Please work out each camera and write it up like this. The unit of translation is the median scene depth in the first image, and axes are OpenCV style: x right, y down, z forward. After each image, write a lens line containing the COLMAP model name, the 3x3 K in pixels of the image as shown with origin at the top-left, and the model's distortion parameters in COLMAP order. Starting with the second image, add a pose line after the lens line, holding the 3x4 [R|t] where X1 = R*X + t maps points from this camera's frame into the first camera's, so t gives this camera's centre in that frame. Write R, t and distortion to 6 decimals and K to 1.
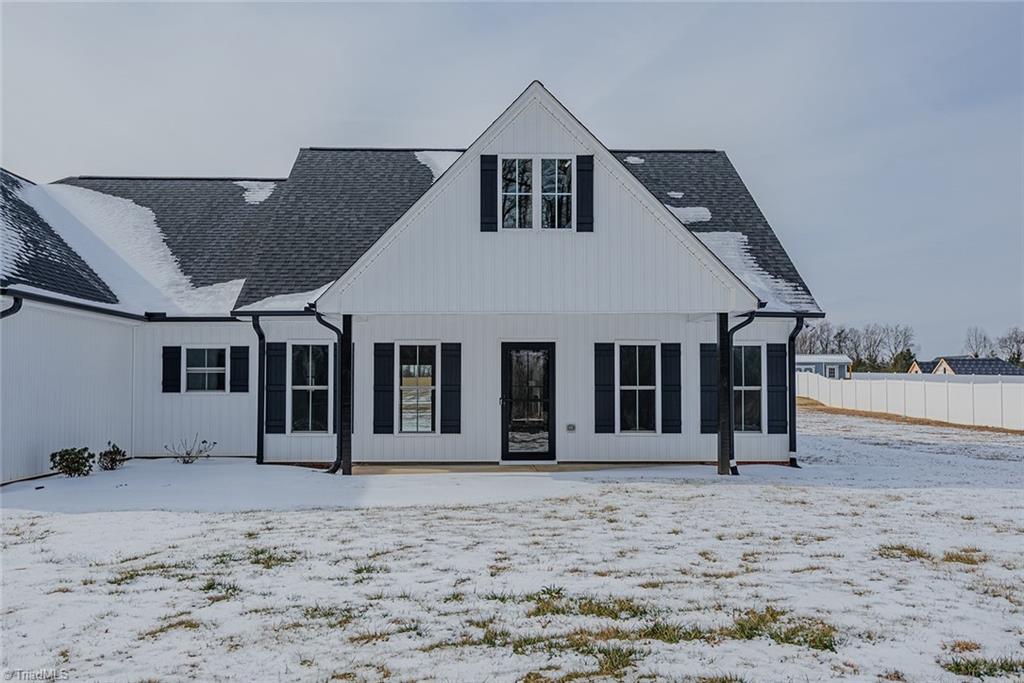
lens RADIAL K [[899.3, 0, 493.5], [0, 899.3, 366.9], [0, 0, 1]] dist [0.034010, 0.006577]
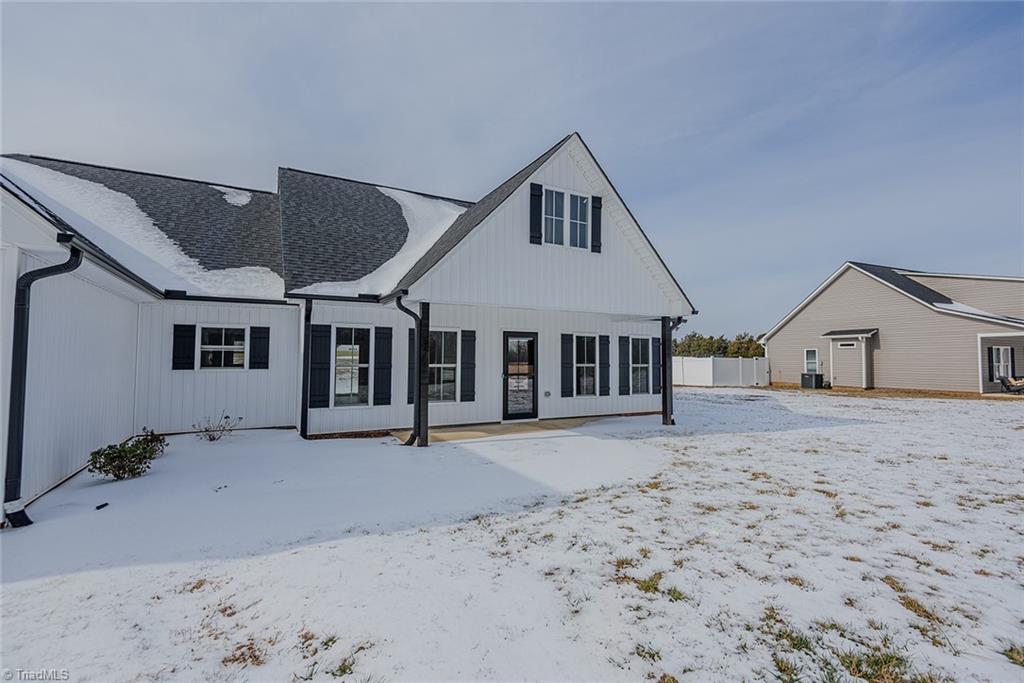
lens RADIAL K [[469.1, 0, 518.0], [0, 469.1, 338.8], [0, 0, 1]] dist [0.038856, -0.025213]
pose [[0.887080, 0.024888, 0.460944, -0.291070], [-0.017721, 0.999646, -0.019870, -0.002684], [-0.461275, 0.009458, 0.887207, 0.375664]]
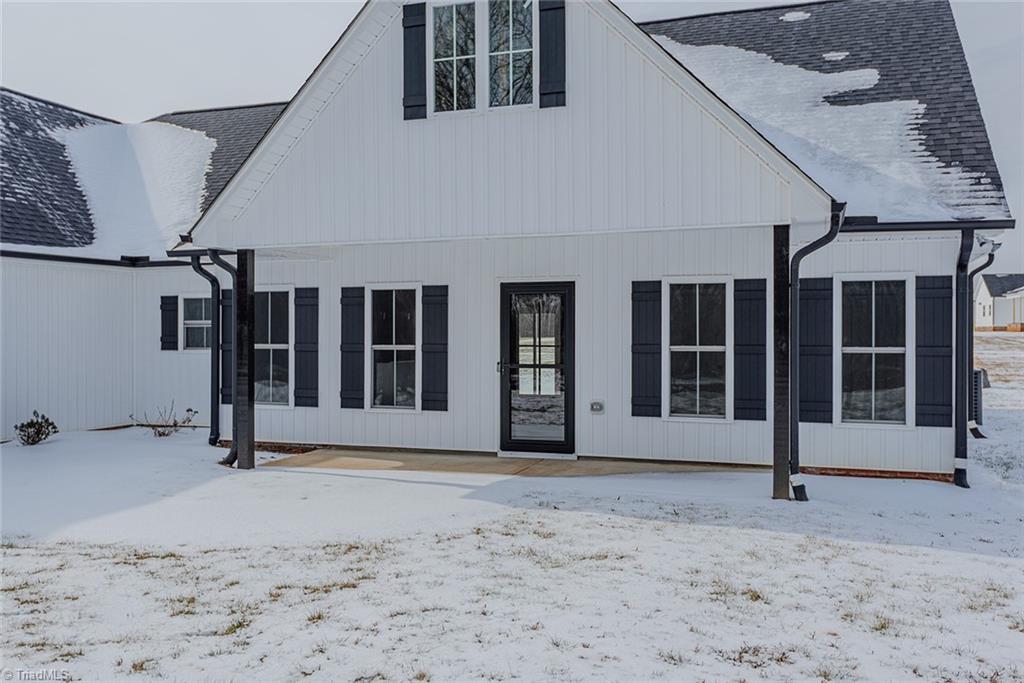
lens RADIAL K [[906.5, 0, 512.0], [0, 906.5, 341.5], [0, 0, 1]] dist [0.018277, -0.002300]
pose [[0.934438, 0.002476, -0.356117, 0.269380], [0.010017, 0.999397, 0.033233, -0.005276], [0.355985, -0.034622, 0.933850, 0.341473]]
